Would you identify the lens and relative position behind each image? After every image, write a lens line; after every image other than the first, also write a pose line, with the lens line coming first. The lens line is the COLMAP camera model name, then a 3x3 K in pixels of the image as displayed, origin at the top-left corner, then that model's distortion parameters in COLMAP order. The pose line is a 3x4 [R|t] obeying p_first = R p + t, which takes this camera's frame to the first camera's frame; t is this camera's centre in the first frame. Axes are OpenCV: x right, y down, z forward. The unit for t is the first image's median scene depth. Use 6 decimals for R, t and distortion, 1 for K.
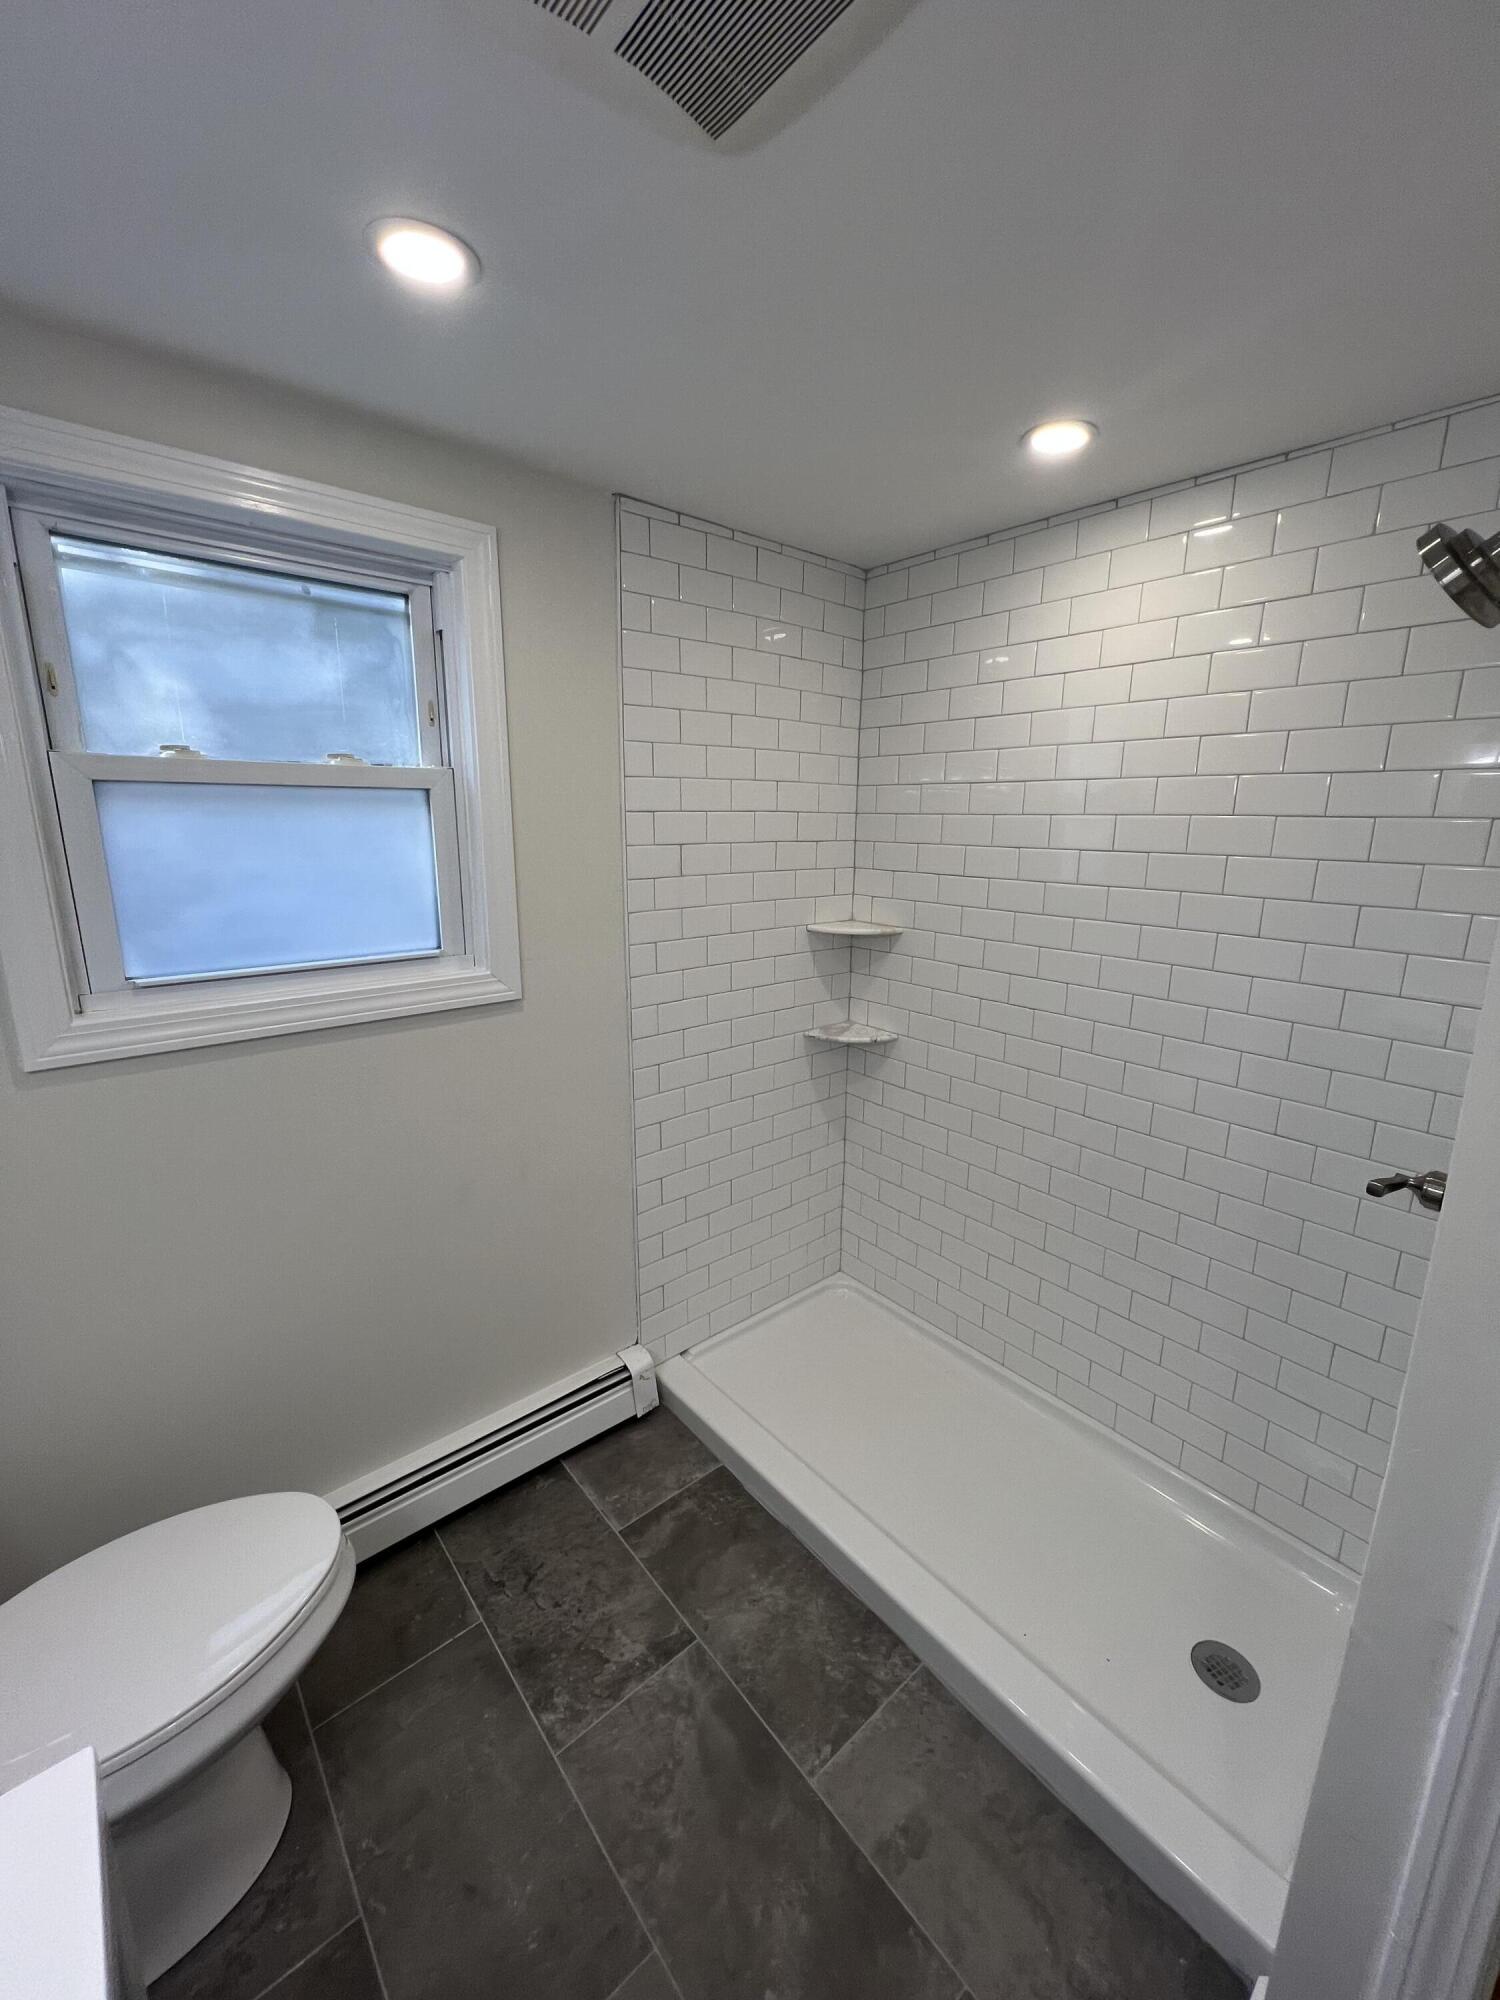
lens RADIAL K [[800.6, 0, 754.5], [0, 800.6, 997.6], [0, 0, 1]] dist [-0.002575, 0.000500]
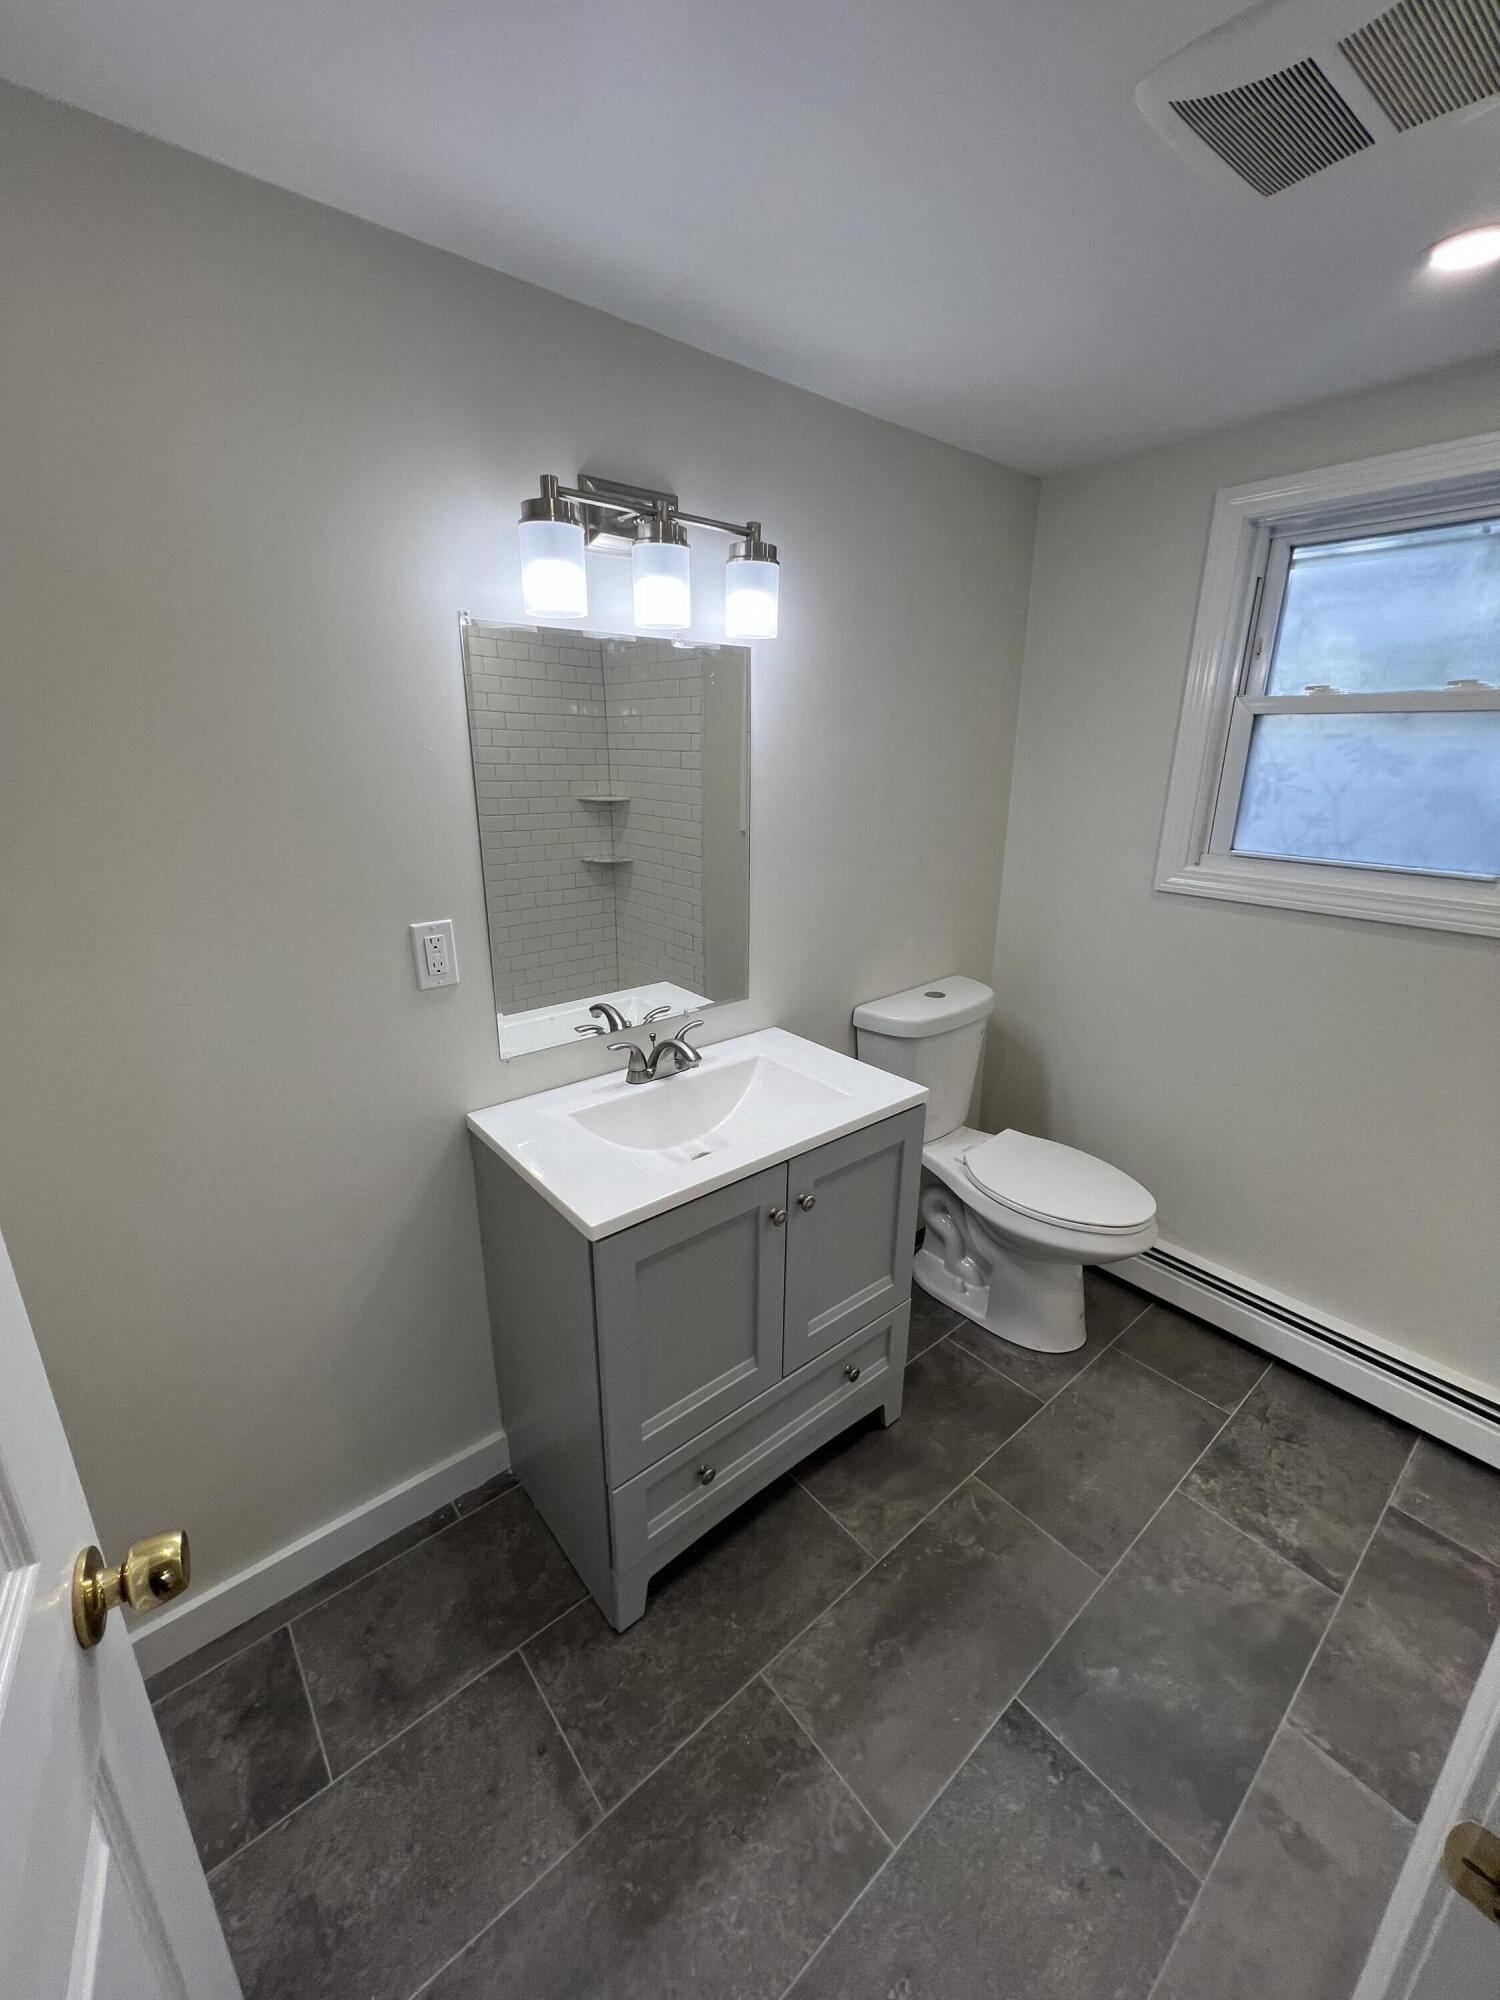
lens RADIAL K [[800.6, 0, 754.5], [0, 800.6, 997.6], [0, 0, 1]] dist [-0.002575, 0.000500]
pose [[-0.010426, 0.292607, -0.956176, 0.699338], [-0.231944, 0.929440, 0.286954, 0.011987], [0.972673, 0.224771, 0.058178, 0.091363]]
